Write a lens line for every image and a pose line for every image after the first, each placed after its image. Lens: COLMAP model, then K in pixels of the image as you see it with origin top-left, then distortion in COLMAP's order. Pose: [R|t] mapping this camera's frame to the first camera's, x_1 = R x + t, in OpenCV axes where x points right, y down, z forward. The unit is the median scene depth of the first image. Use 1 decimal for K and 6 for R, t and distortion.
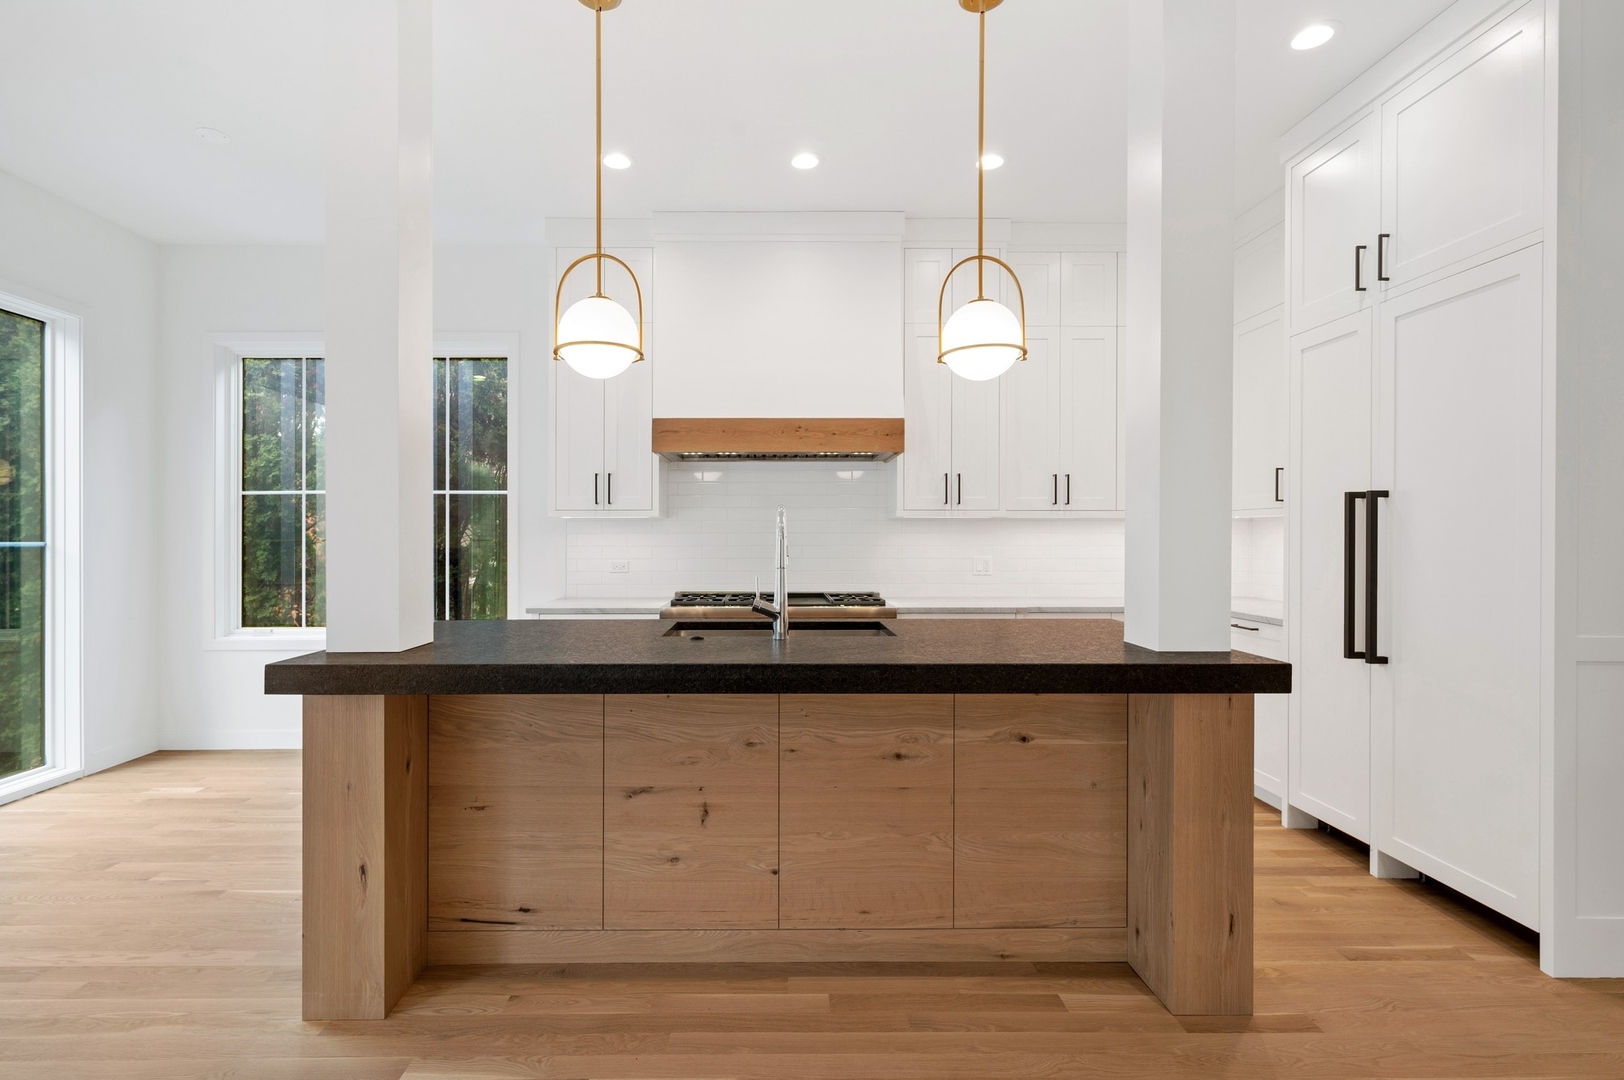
lens RADIAL K [[812.9, 0, 801.9], [0, 812.9, 535.2], [0, 0, 1]] dist [0.002116, -0.000825]
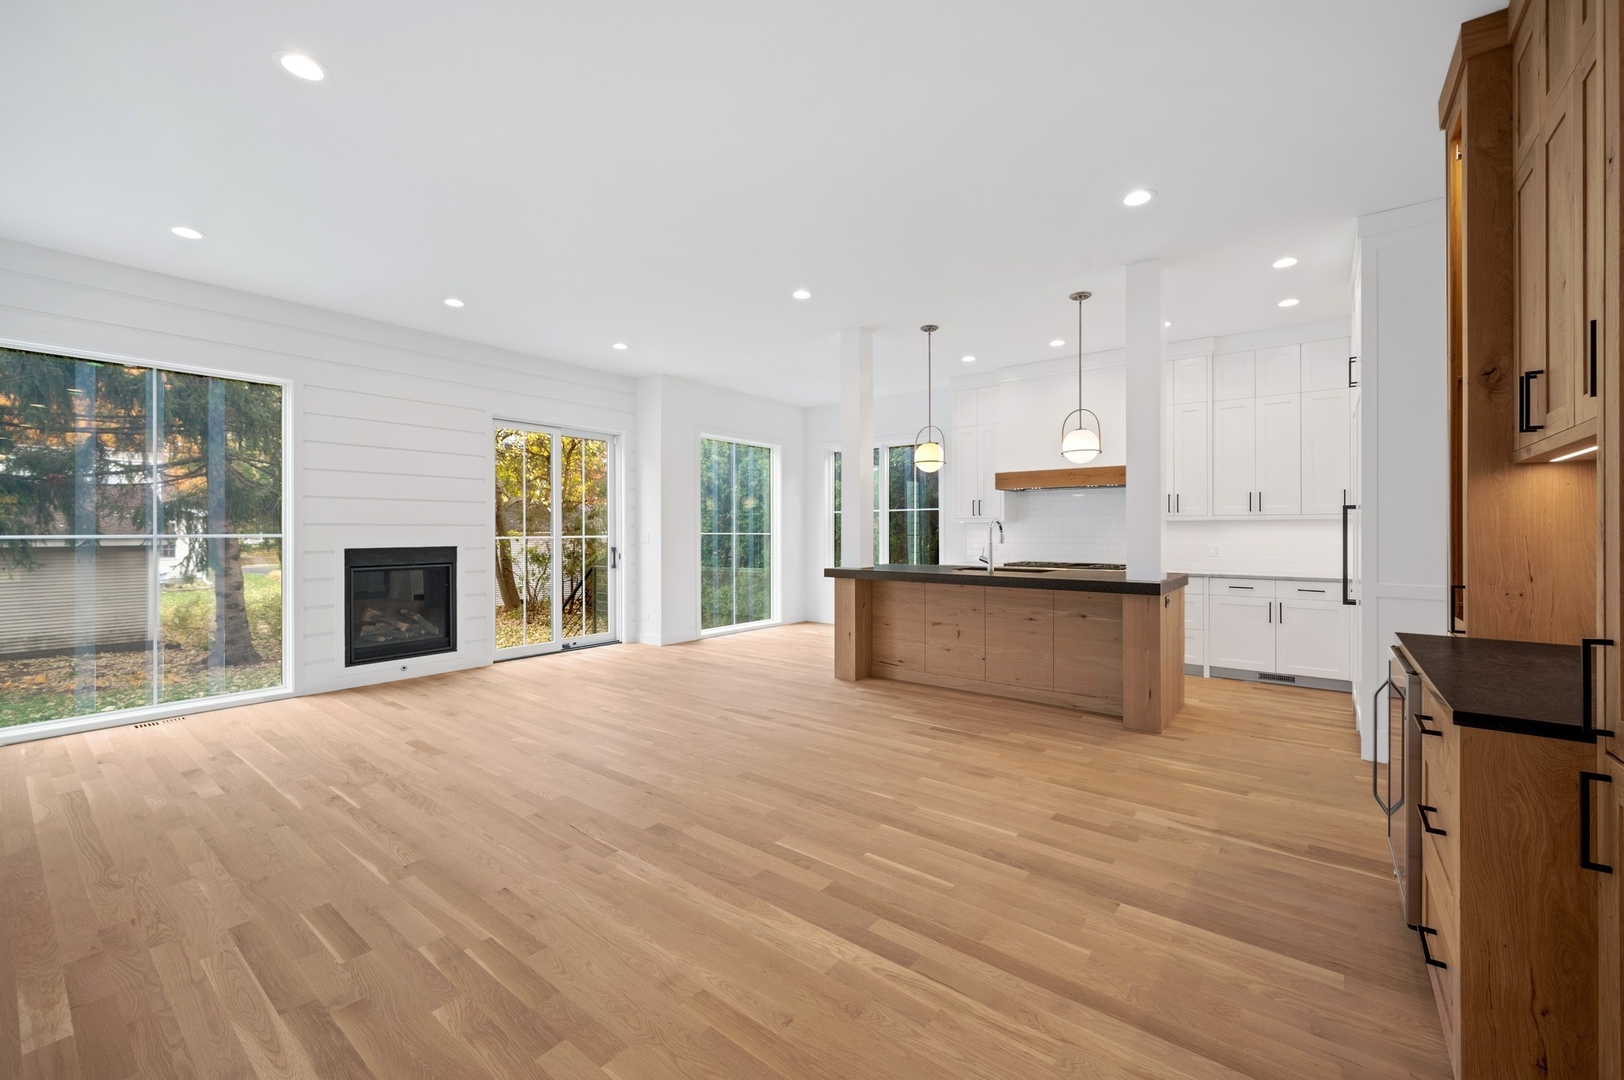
lens RADIAL K [[660.5, 0, 809.3], [0, 660.5, 534.3], [0, 0, 1]] dist [0.001943, -0.000379]
pose [[0.781068, 0.004039, -0.624433, 0.504685], [-0.001854, 0.999990, 0.004149, 0.003499], [0.624444, -0.002083, 0.781067, -0.595664]]
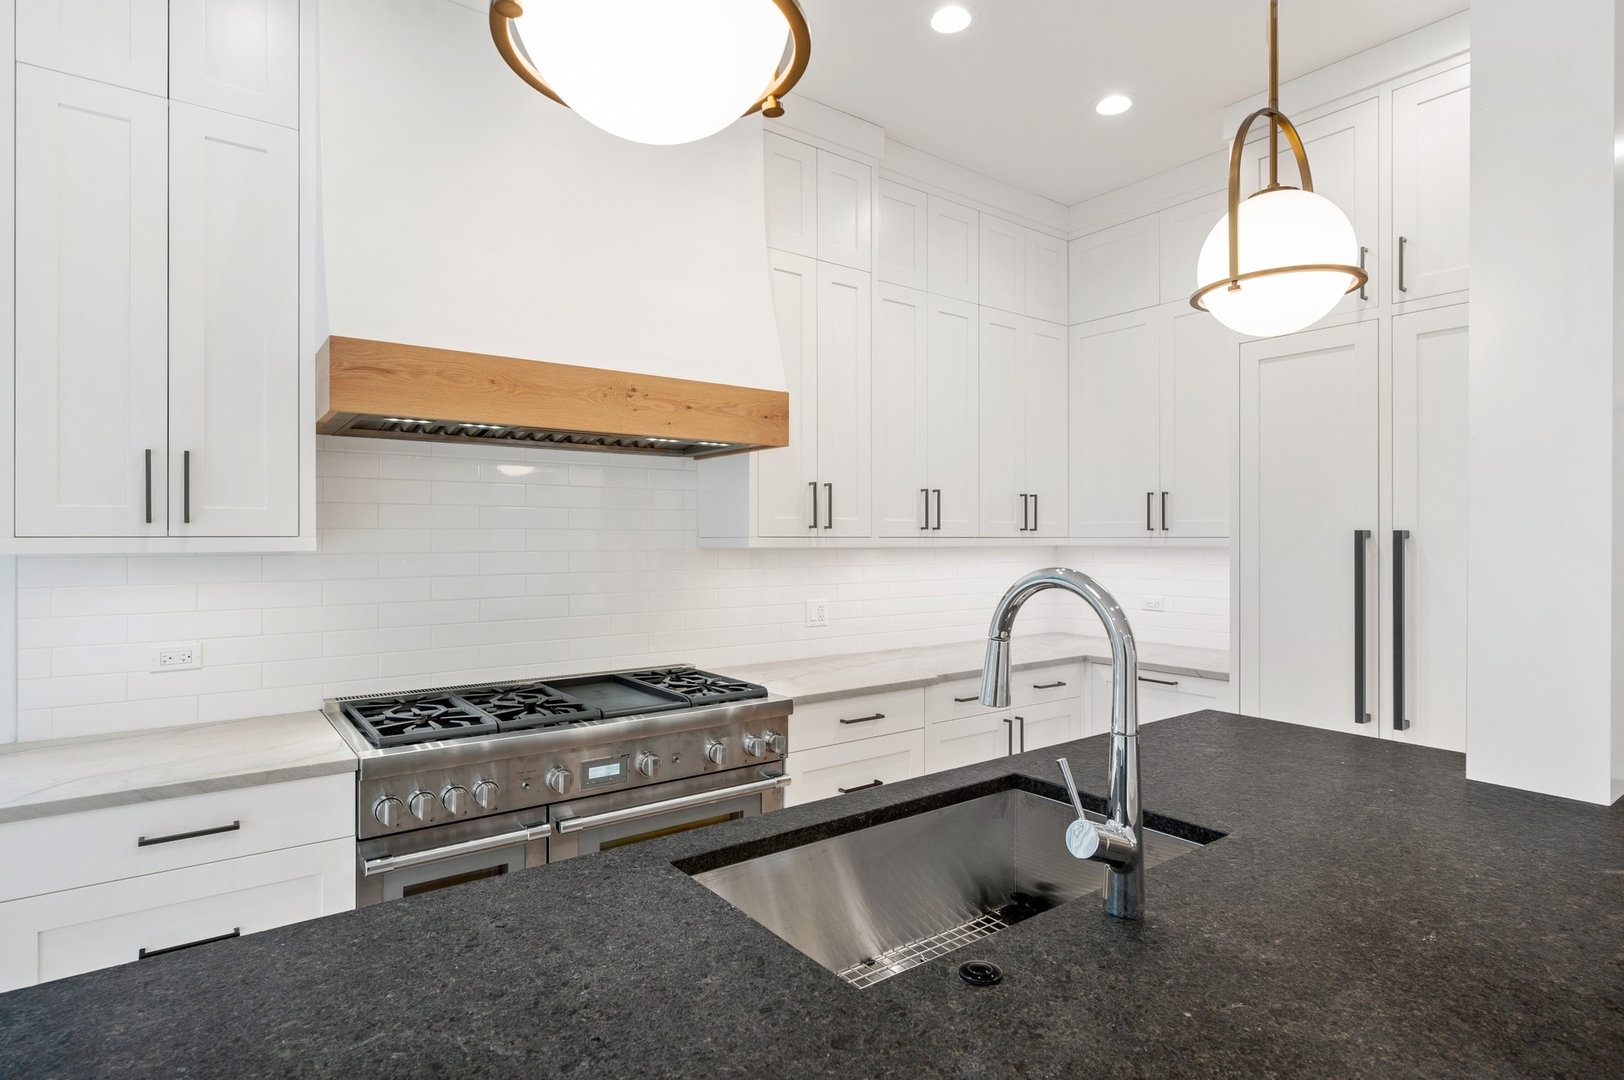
lens RADIAL K [[835.6, 0, 810.7], [0, 835.6, 537.9], [0, 0, 1]] dist [-0.005014, 0.000031]
pose [[0.809904, 0.000596, 0.586562, -0.254628], [-0.003570, 0.999986, 0.003913, -0.037017], [-0.586552, -0.005263, 0.809895, 0.501867]]
